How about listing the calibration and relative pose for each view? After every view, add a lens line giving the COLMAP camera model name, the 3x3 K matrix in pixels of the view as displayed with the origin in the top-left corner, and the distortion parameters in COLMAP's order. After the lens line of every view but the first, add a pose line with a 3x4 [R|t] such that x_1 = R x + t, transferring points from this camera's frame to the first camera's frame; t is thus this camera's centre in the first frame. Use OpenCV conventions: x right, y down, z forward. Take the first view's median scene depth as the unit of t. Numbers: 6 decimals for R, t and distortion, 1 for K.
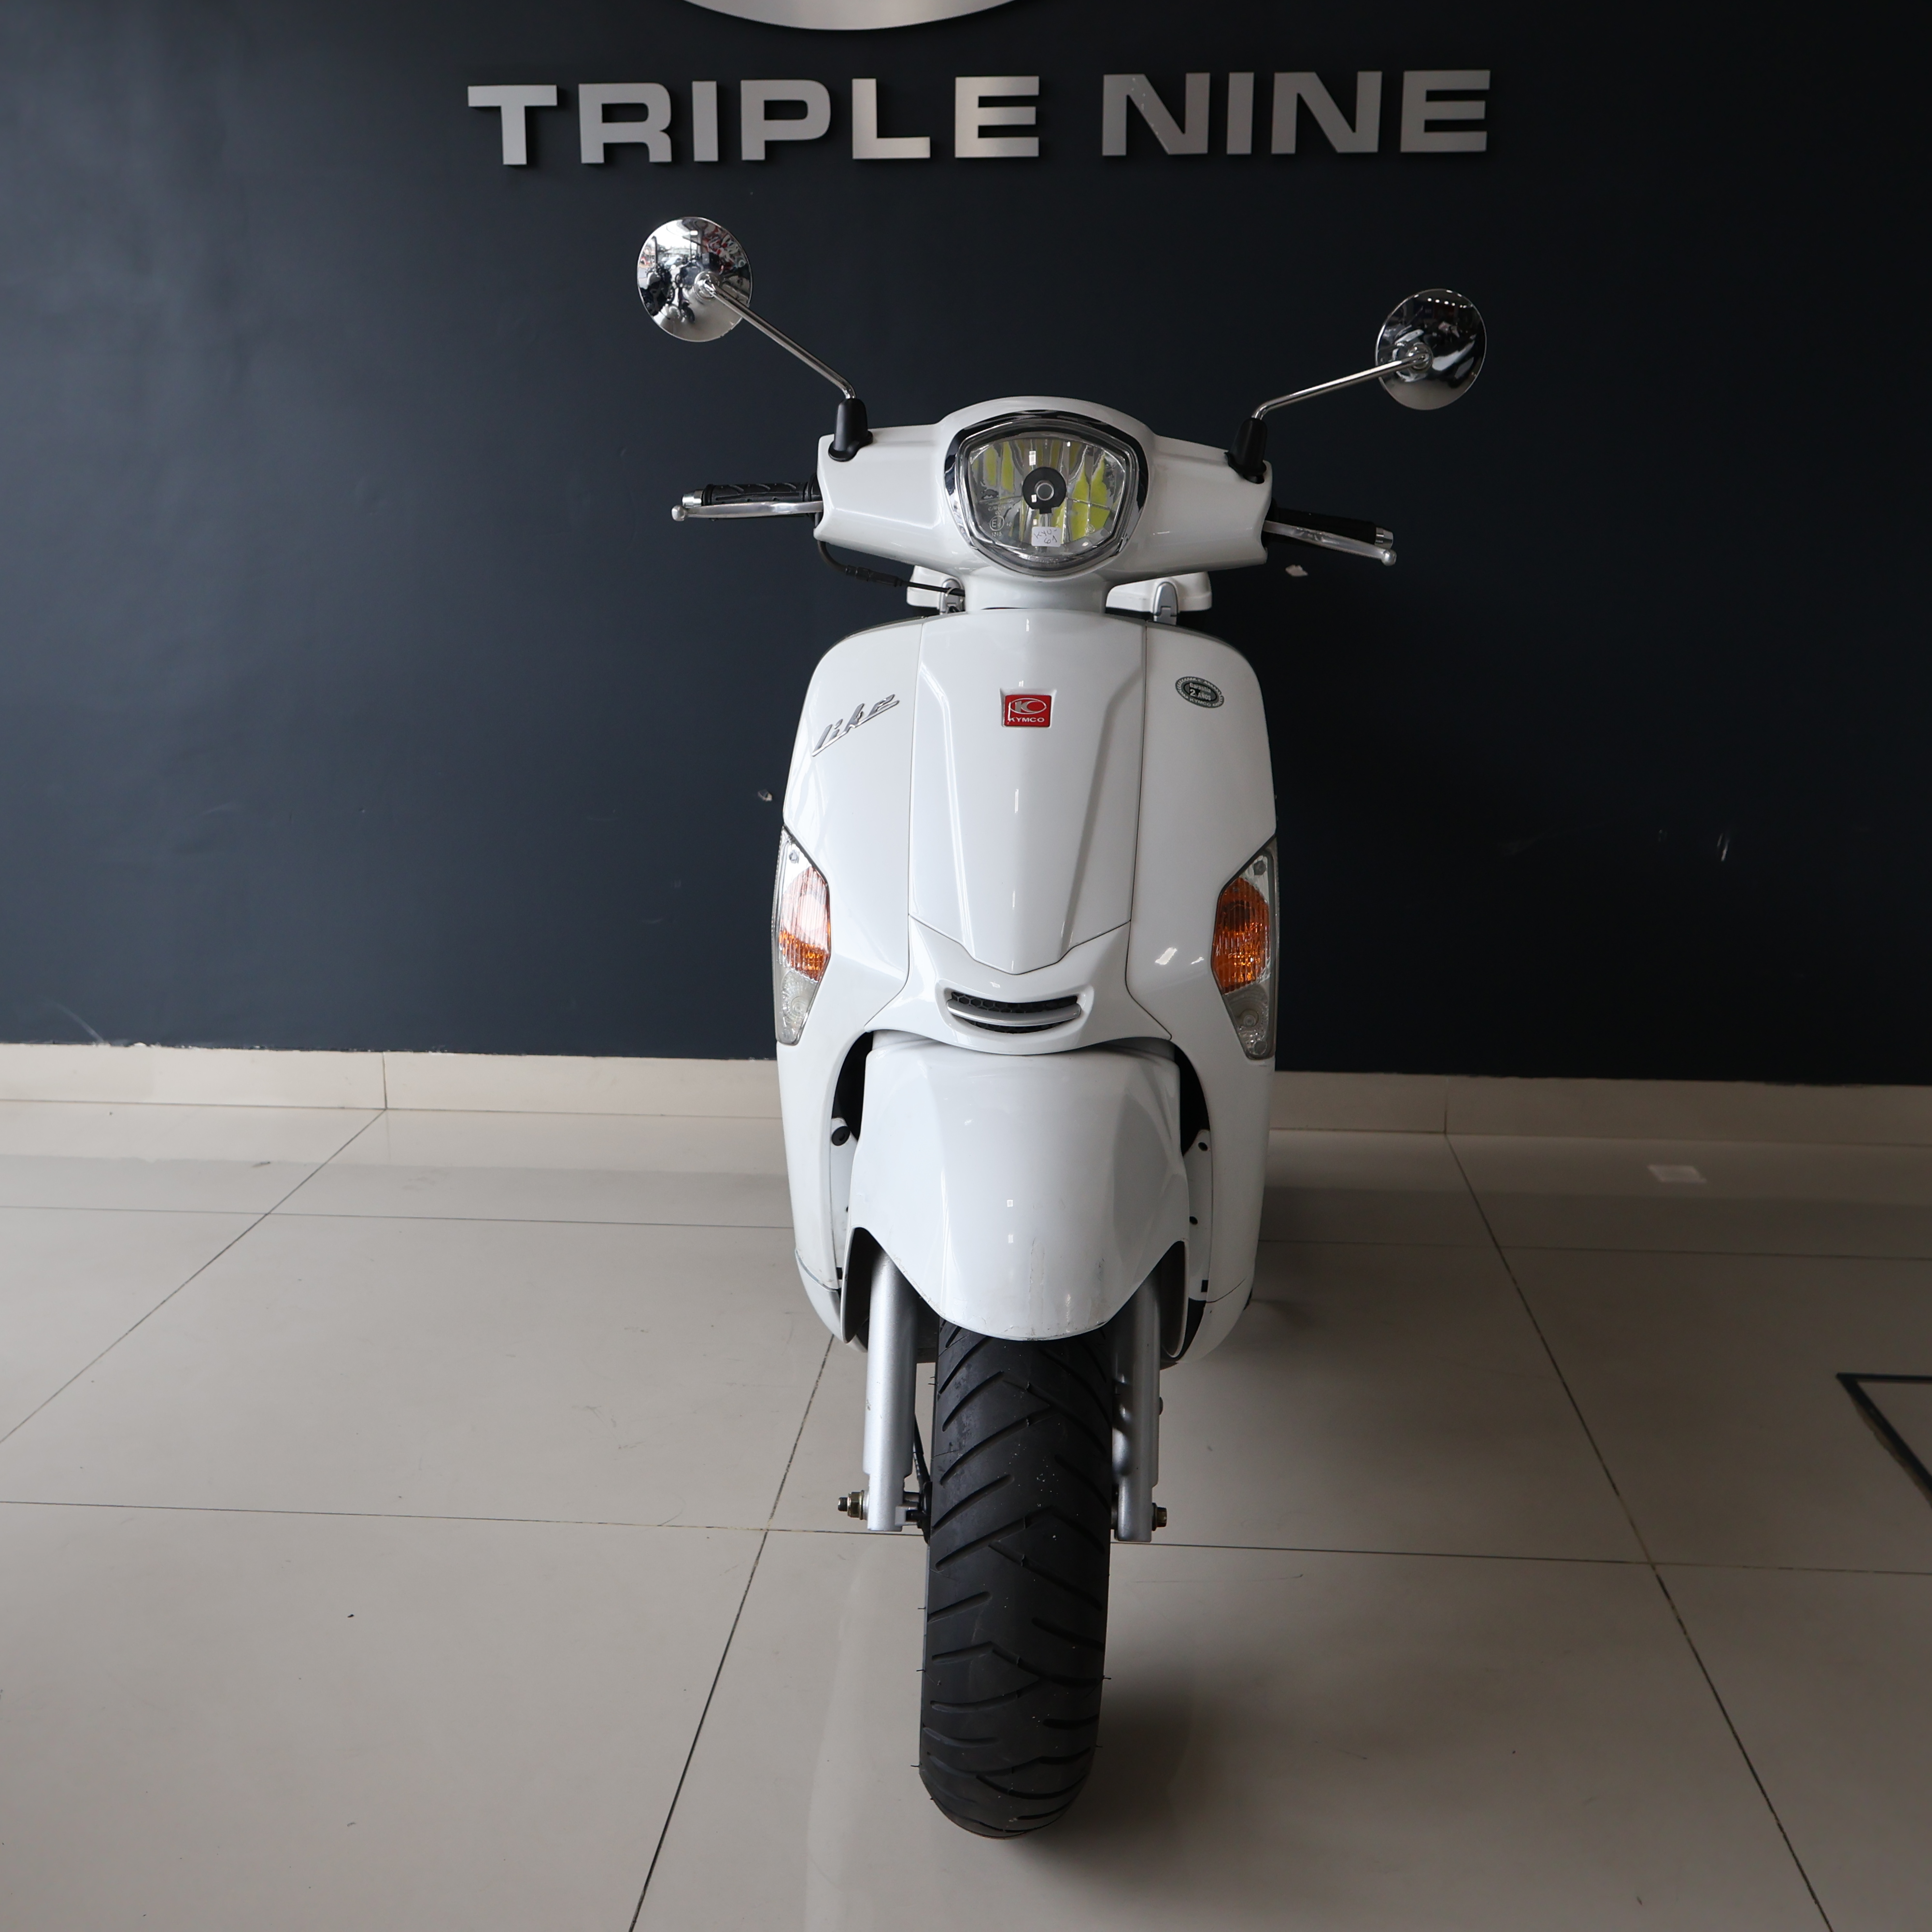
lens RADIAL K [[2109.2, 0, 966.0], [0, 2109.2, 966.0], [0, 0, 1]] dist [-0.019934, -0.041174]
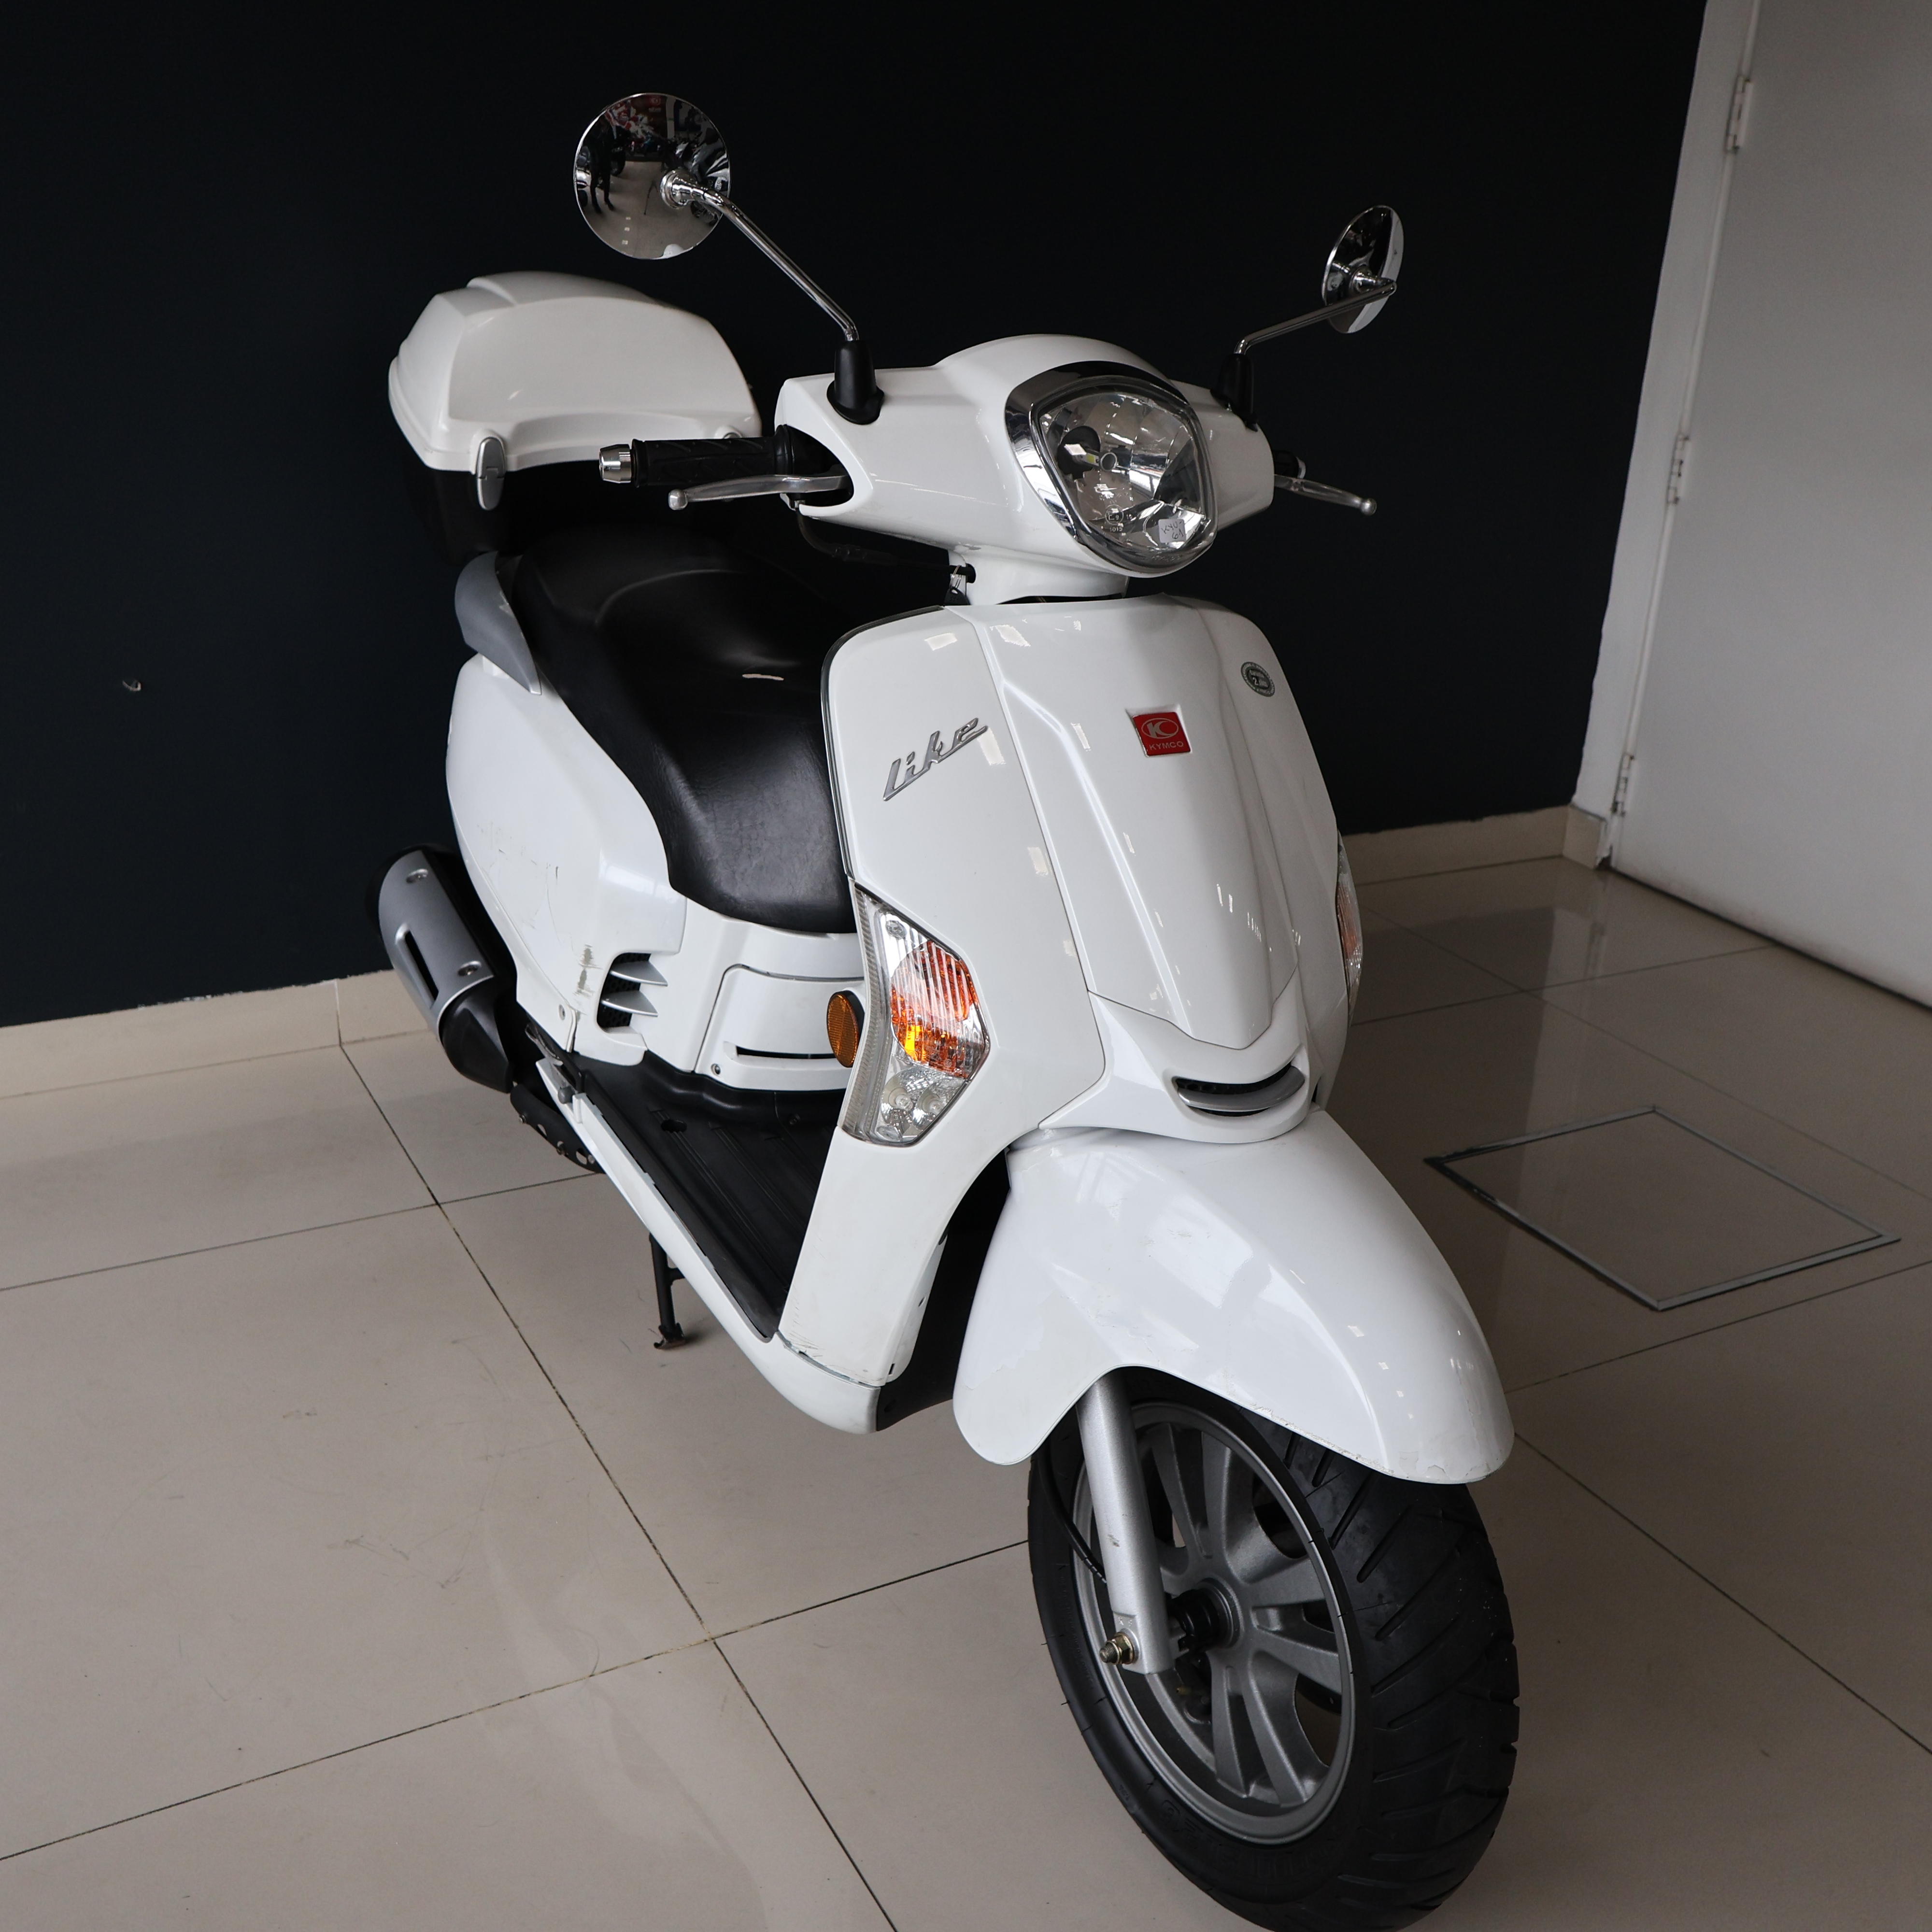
lens RADIAL K [[2077.1, 0, 966.0], [0, 2077.1, 966.0], [0, 0, 1]] dist [-0.005068, 0.014755]
pose [[0.839792, -0.170952, 0.515291, -0.477758], [0.083424, 0.978492, 0.188662, -0.188400], [-0.536461, -0.115449, 0.835991, 0.304510]]
